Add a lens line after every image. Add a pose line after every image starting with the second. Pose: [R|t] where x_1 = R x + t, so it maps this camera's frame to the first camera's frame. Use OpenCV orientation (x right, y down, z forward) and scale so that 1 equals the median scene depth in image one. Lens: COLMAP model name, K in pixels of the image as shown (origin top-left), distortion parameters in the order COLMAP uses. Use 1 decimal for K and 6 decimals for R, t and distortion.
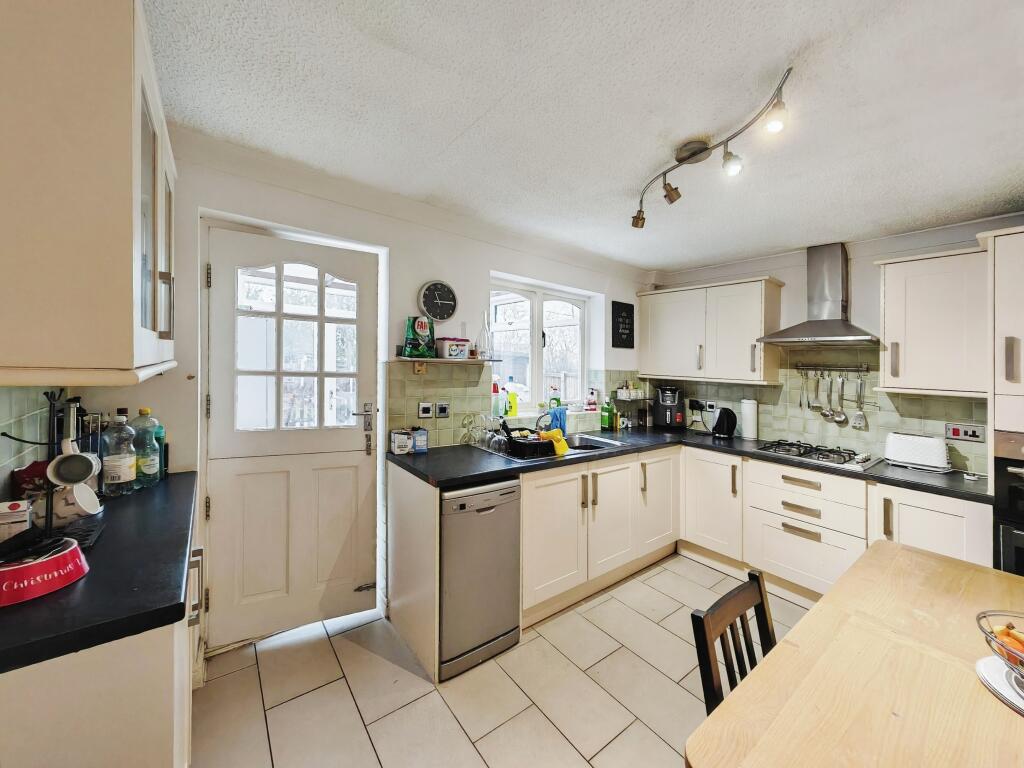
lens RADIAL K [[394.4, 0, 512.7], [0, 394.4, 353.4], [0, 0, 1]] dist [-0.000697, 0.000057]
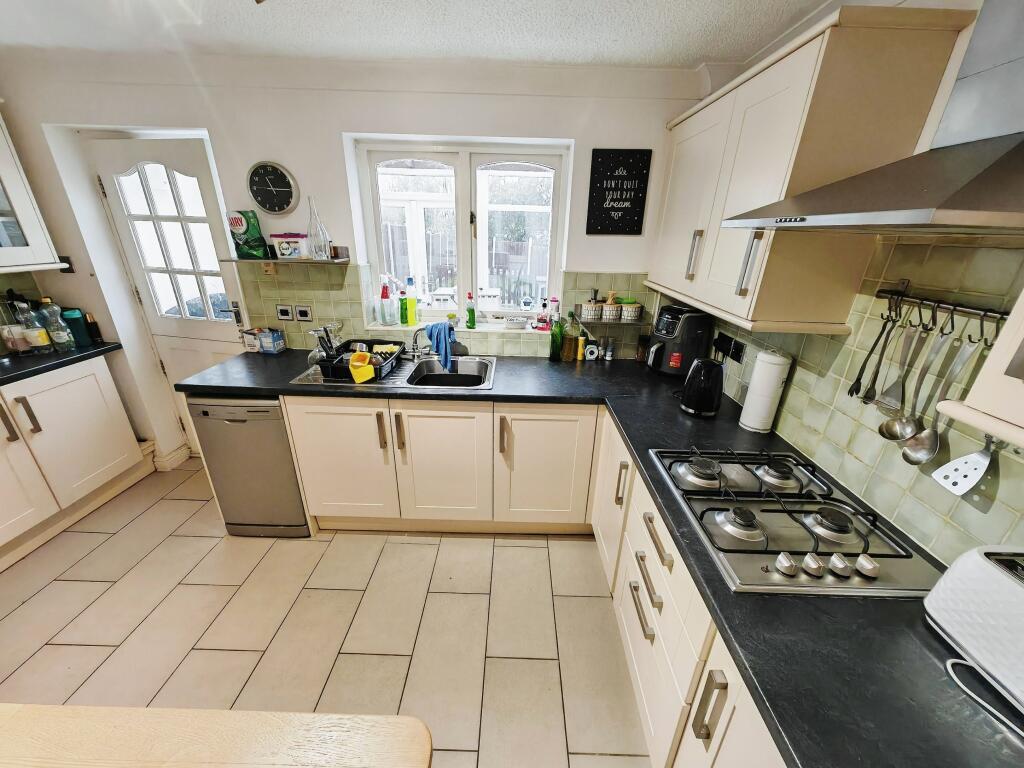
lens RADIAL K [[385.1, 0, 512.0], [0, 385.1, 384.0], [0, 0, 1]] dist [0.002443, 0.000225]
pose [[0.781255, 0.216012, -0.585645, 0.796438], [0.022128, 0.928041, 0.371821, -0.035463], [0.623820, -0.303446, 0.720256, 0.574048]]
